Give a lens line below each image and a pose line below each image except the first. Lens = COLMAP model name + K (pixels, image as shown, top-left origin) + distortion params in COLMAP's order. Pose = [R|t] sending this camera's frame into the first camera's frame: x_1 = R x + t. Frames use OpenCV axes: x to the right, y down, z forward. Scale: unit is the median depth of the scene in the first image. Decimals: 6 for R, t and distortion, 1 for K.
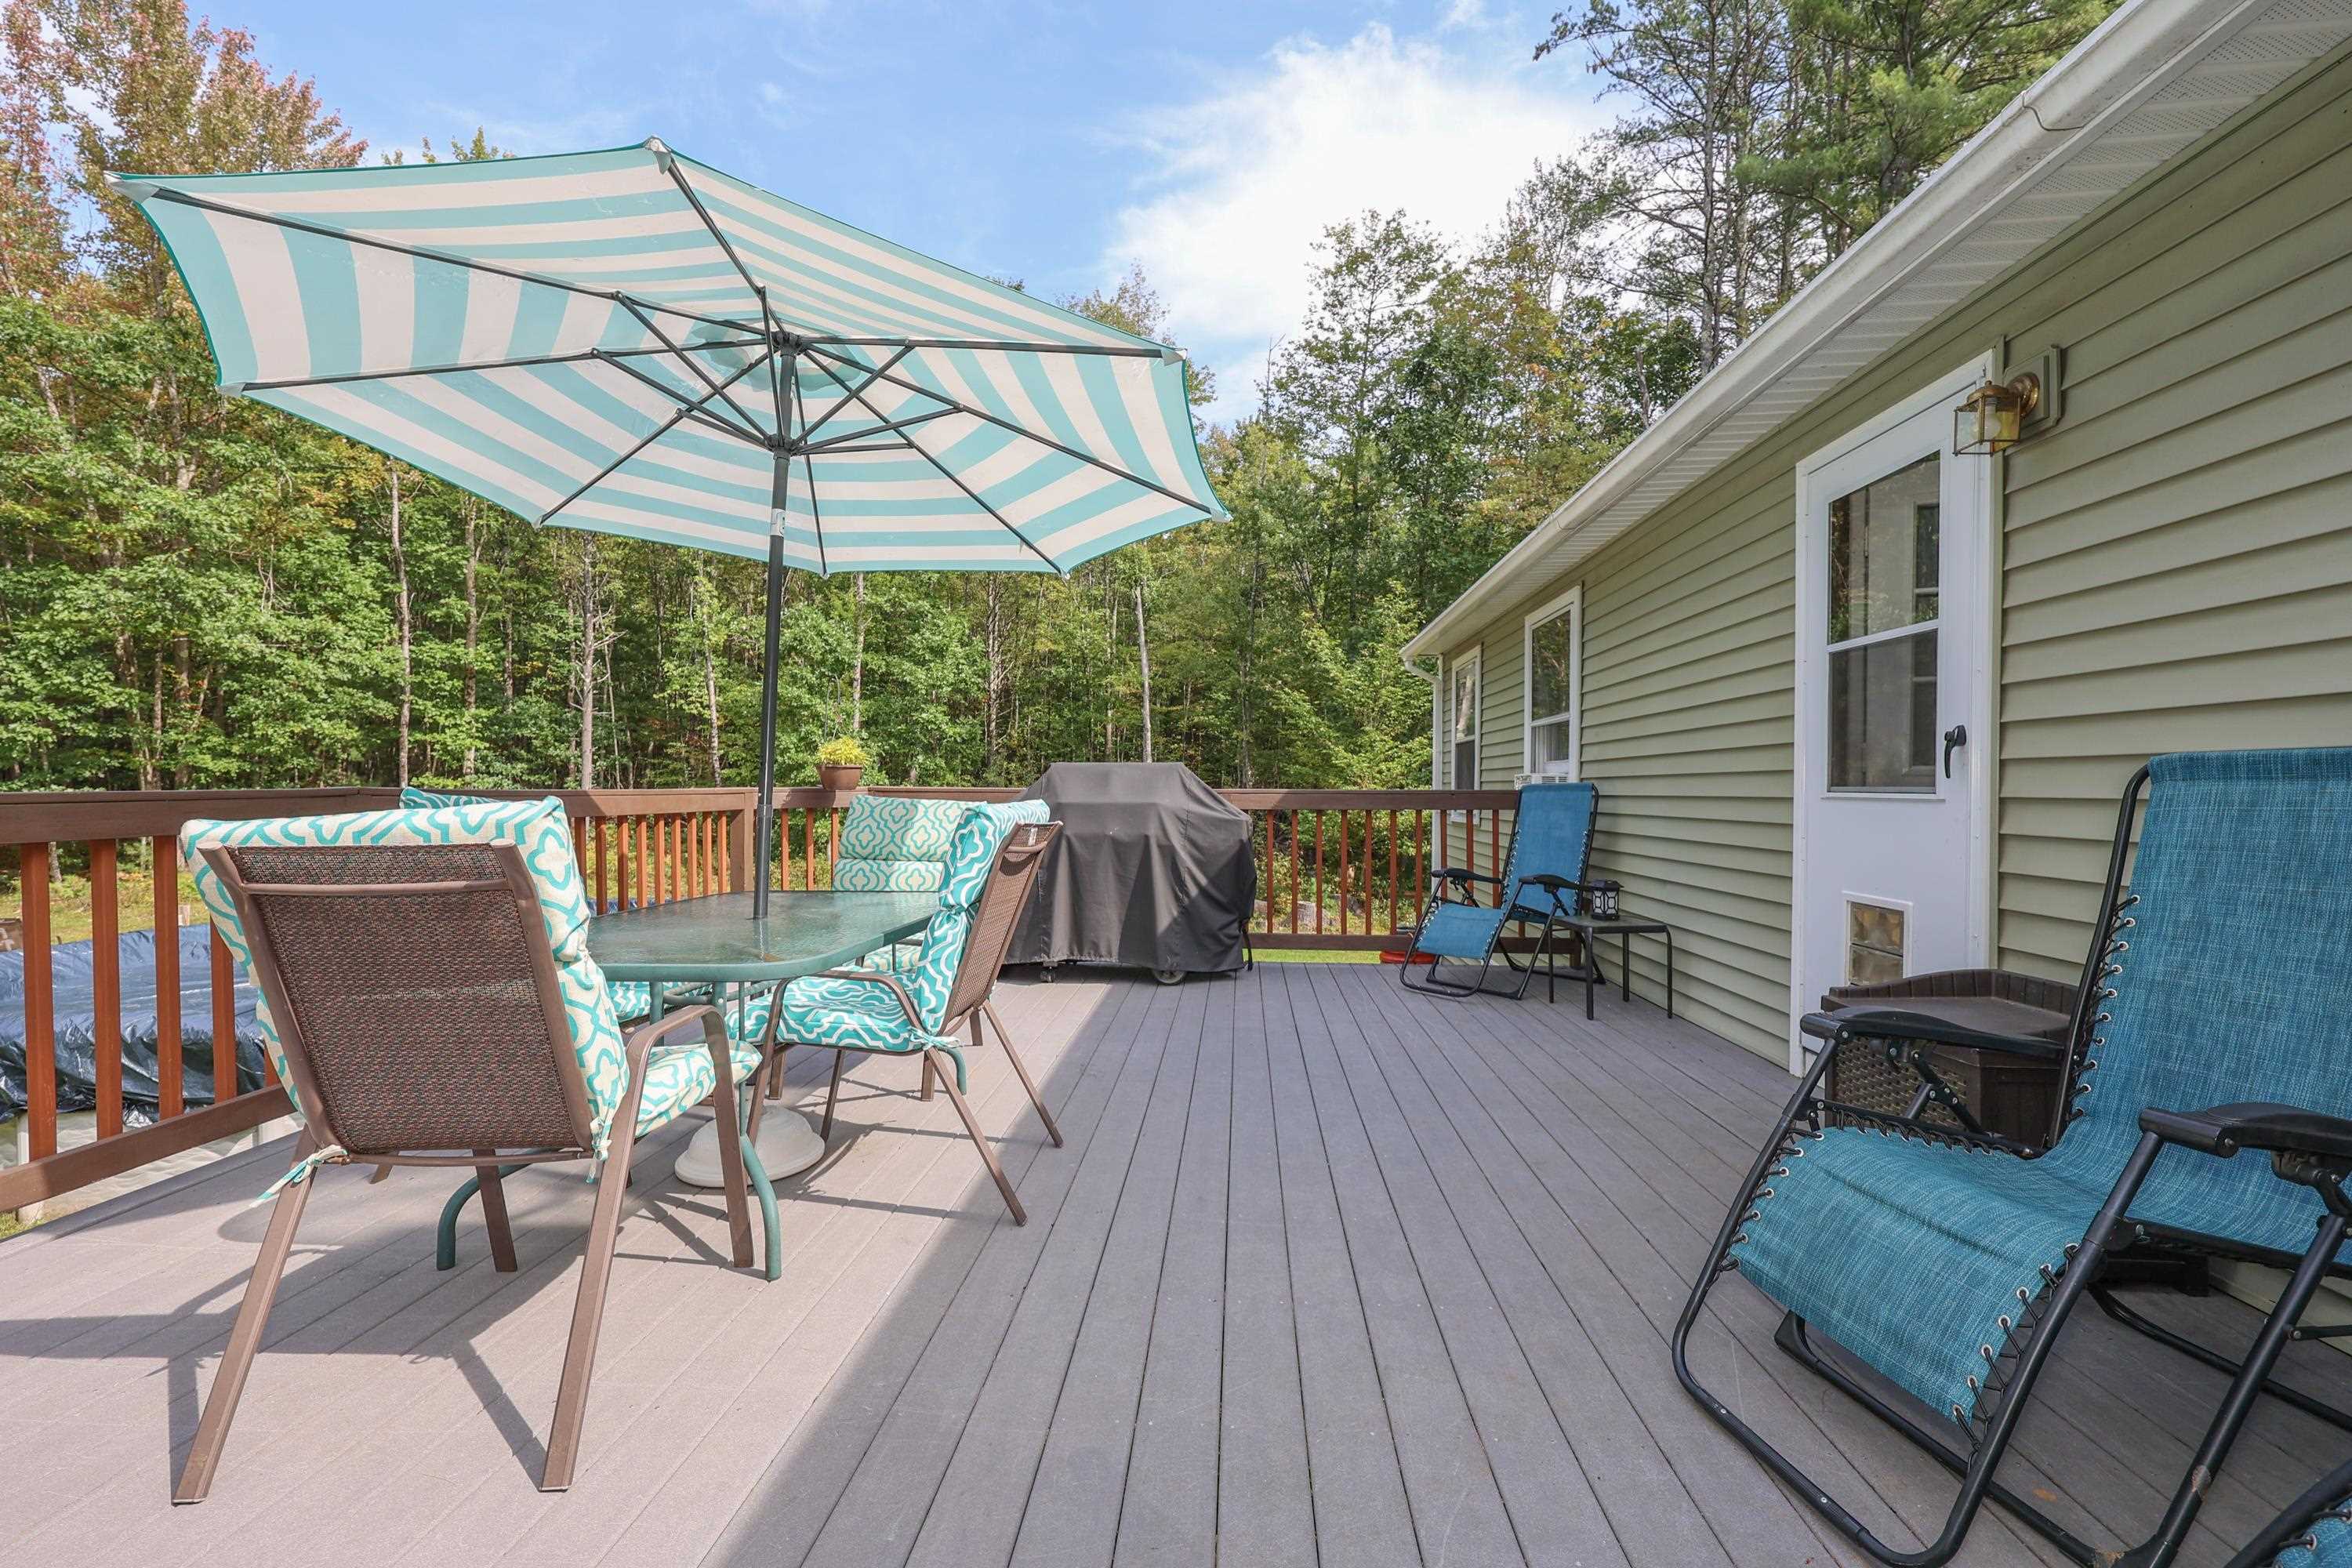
lens RADIAL K [[971.0, 0, 1176.0], [0, 971.0, 784.0], [0, 0, 1]] dist [-0.000278, -0.004265]
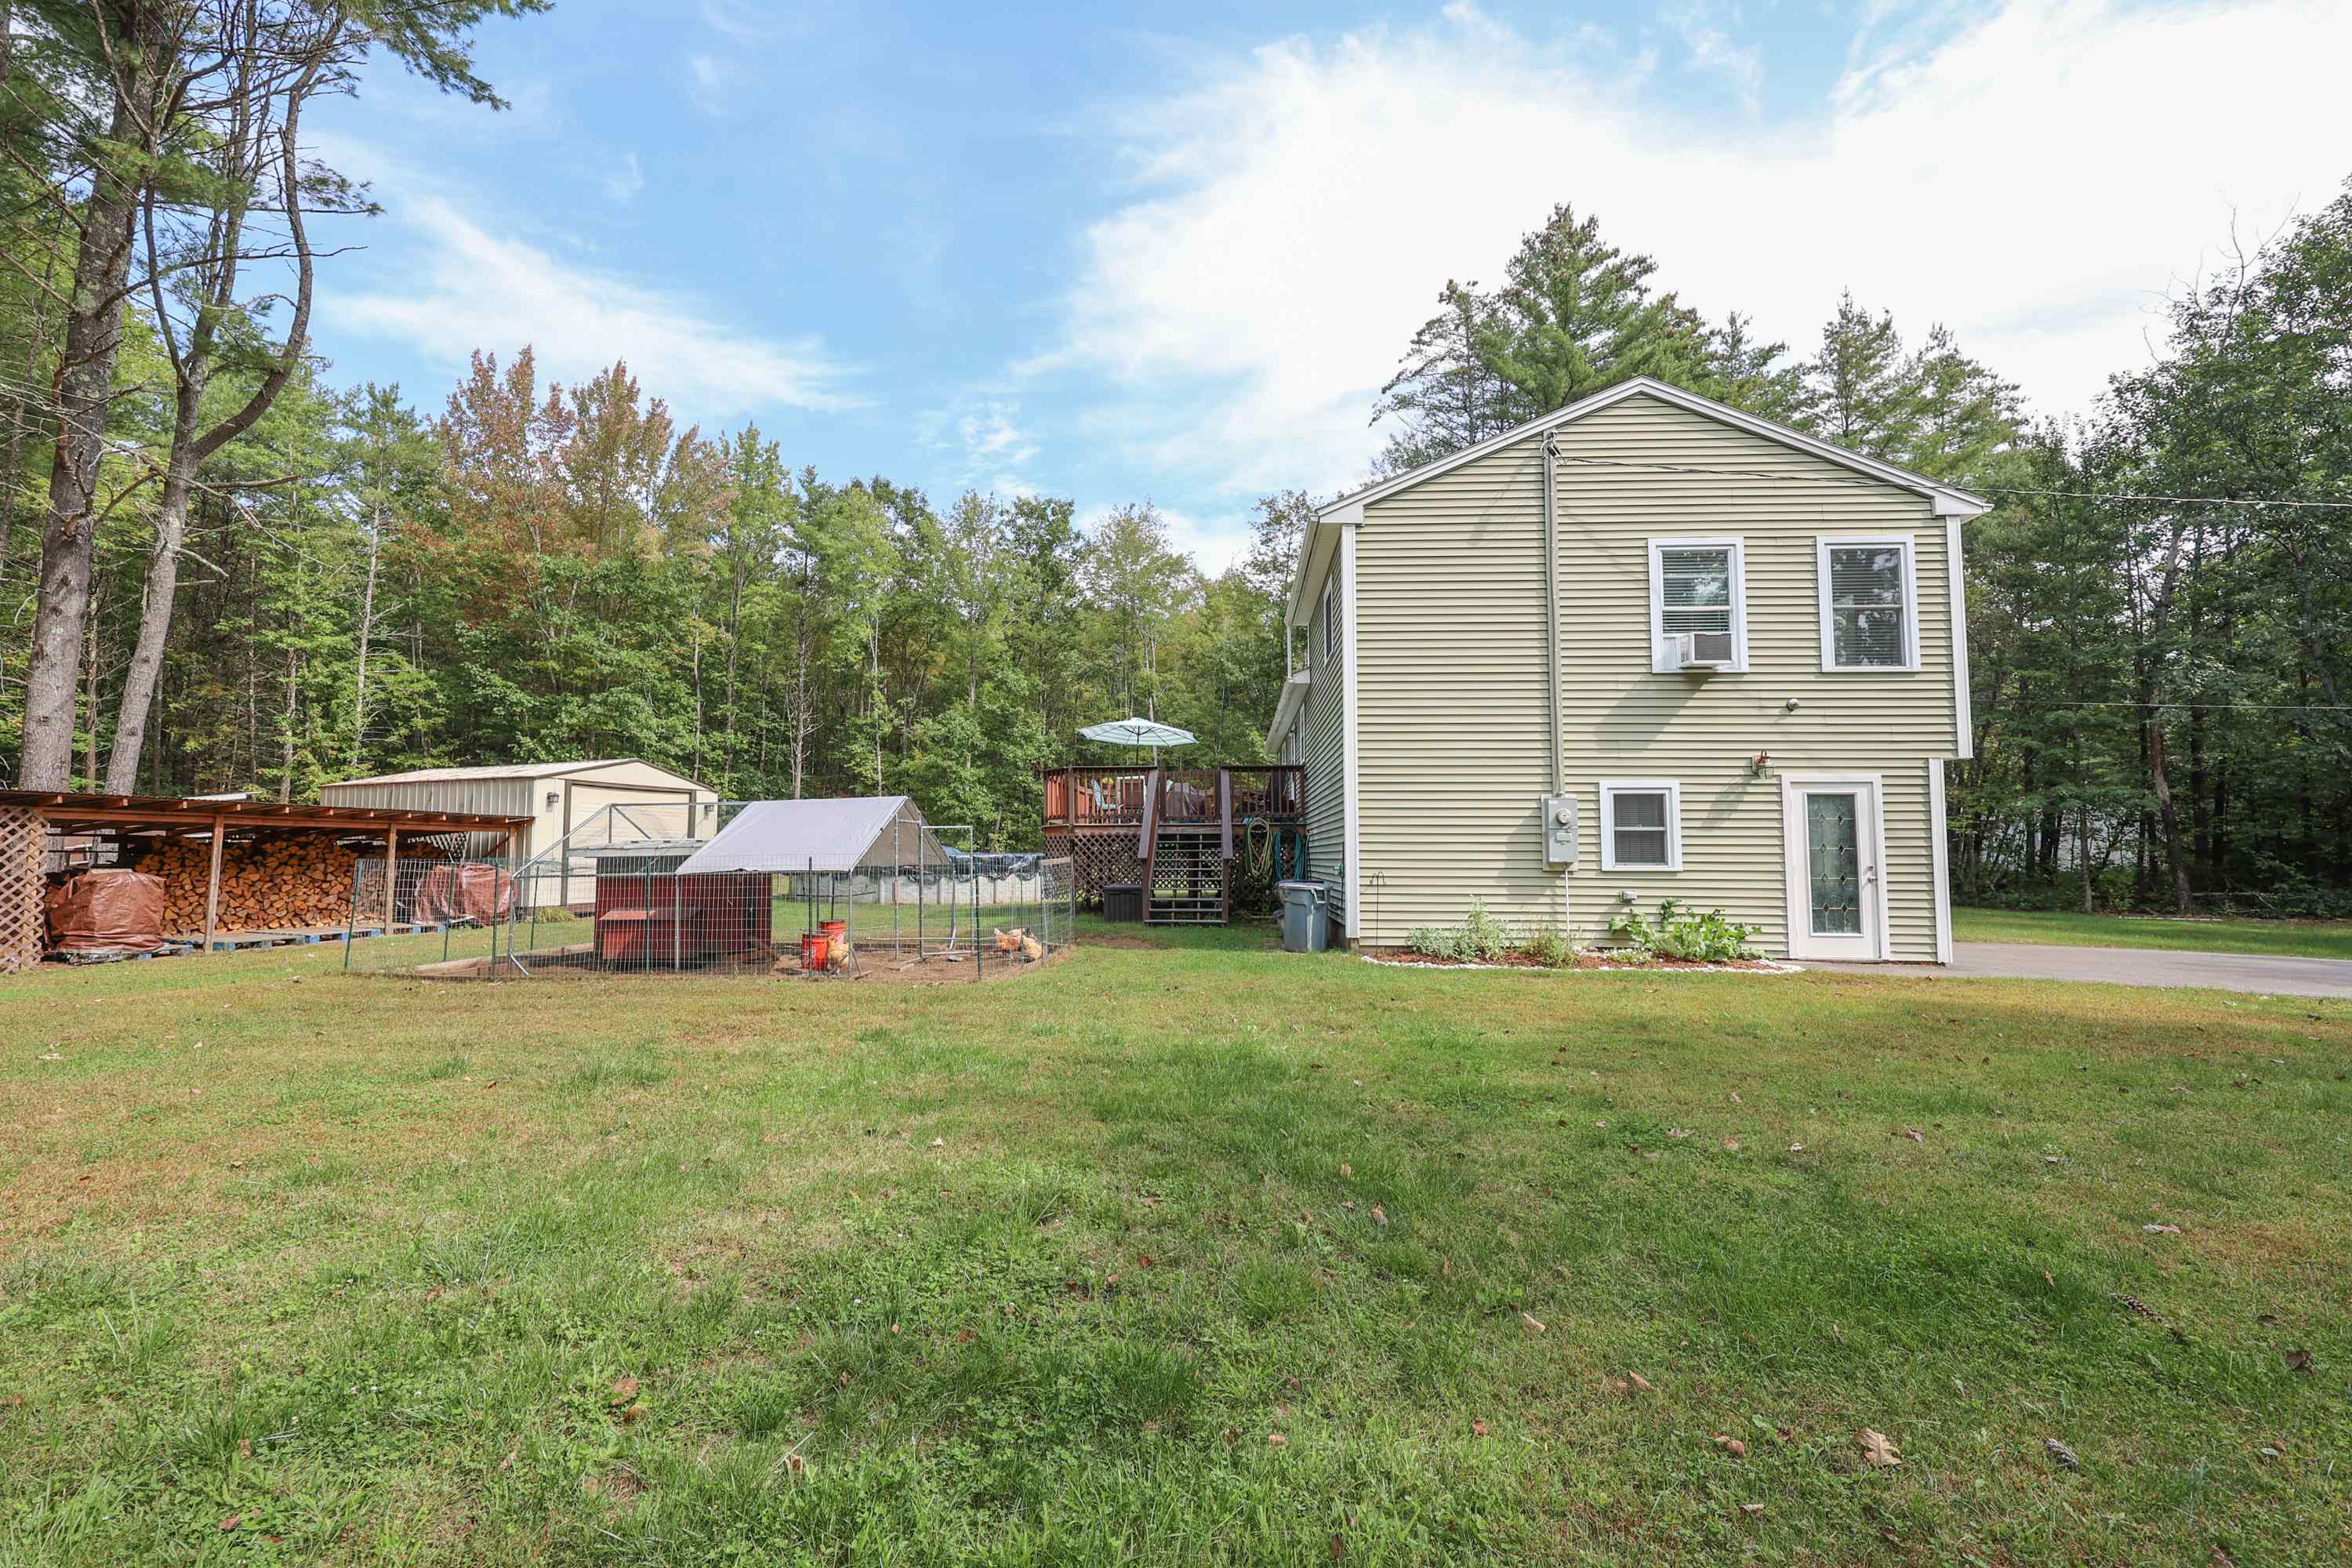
lens RADIAL K [[971.0, 0, 1176.0], [0, 971.0, 784.0], [0, 0, 1]] dist [-0.000278, -0.004265]
pose [[0.999843, 0.003270, 0.017402, -0.028135], [-0.002103, 0.997776, -0.066622, 0.052541], [-0.017581, 0.066575, 0.997627, -0.685550]]
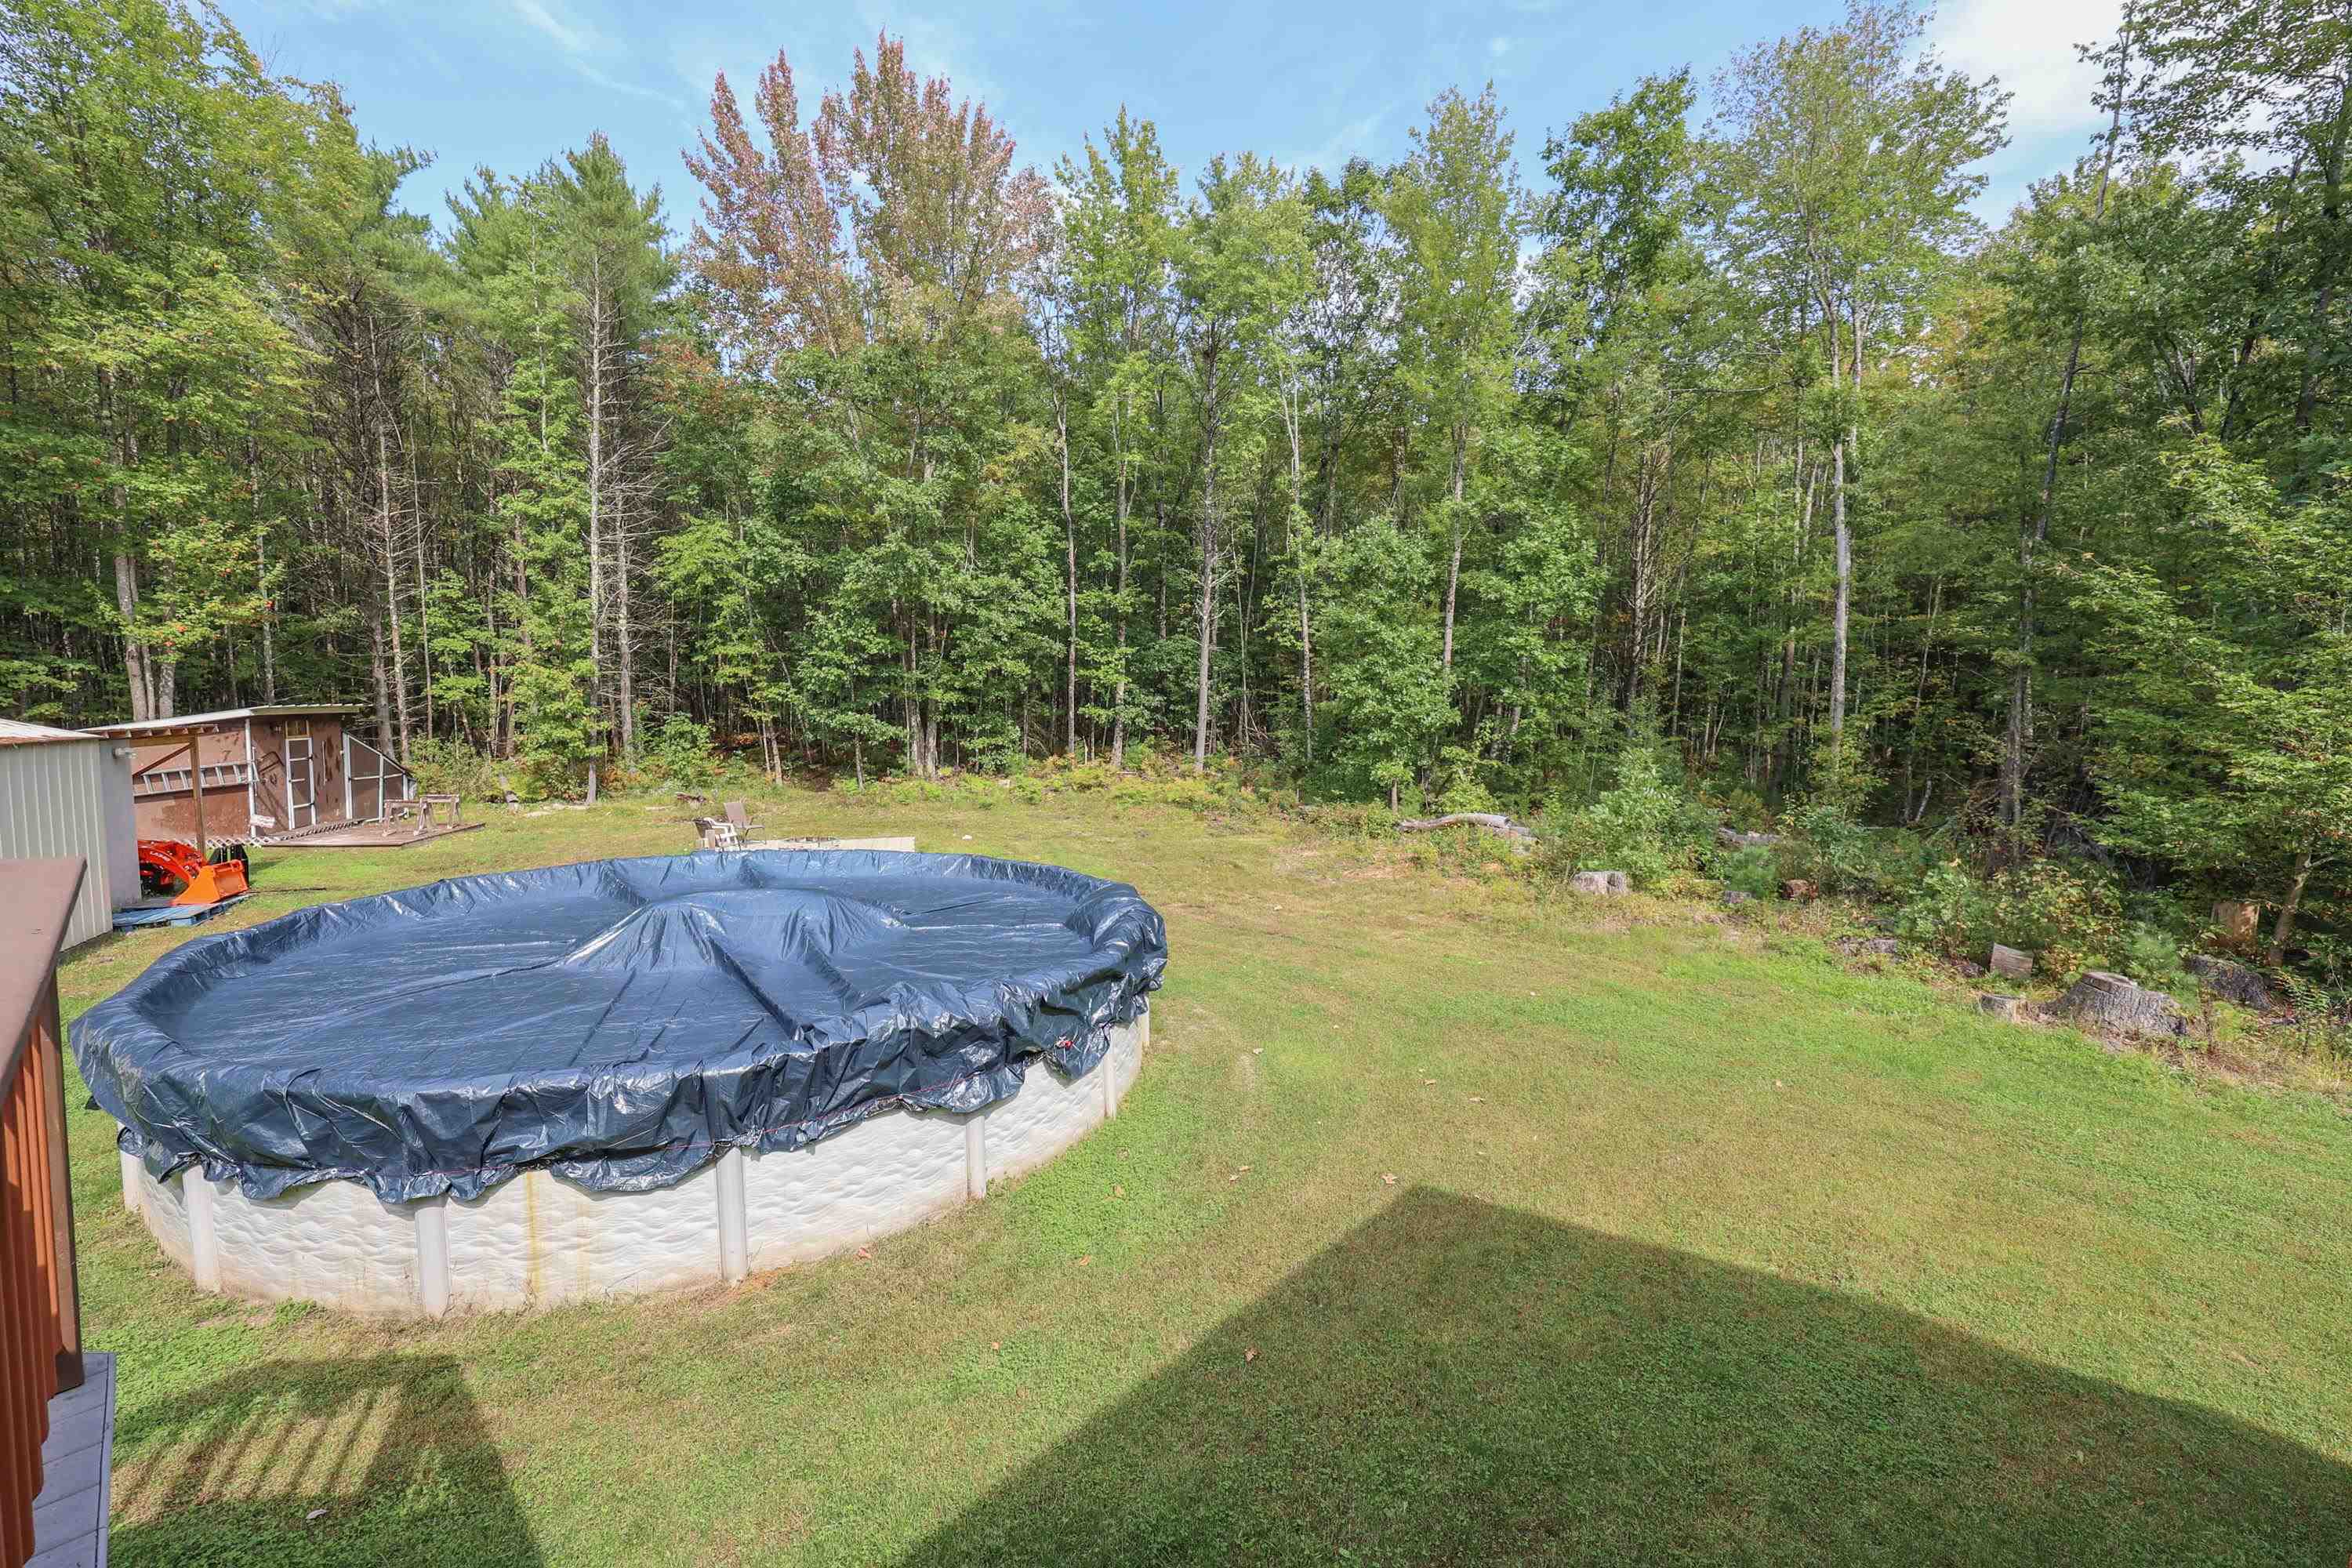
lens RADIAL K [[943.5, 0, 1176.0], [0, 943.5, 784.0], [0, 0, 1]] dist [-0.000889, 0.000079]
pose [[0.778617, 0.061925, -0.624437, 0.033555], [-0.014093, 0.996593, 0.081258, -0.009633], [0.627341, -0.054469, 0.776837, 0.193081]]
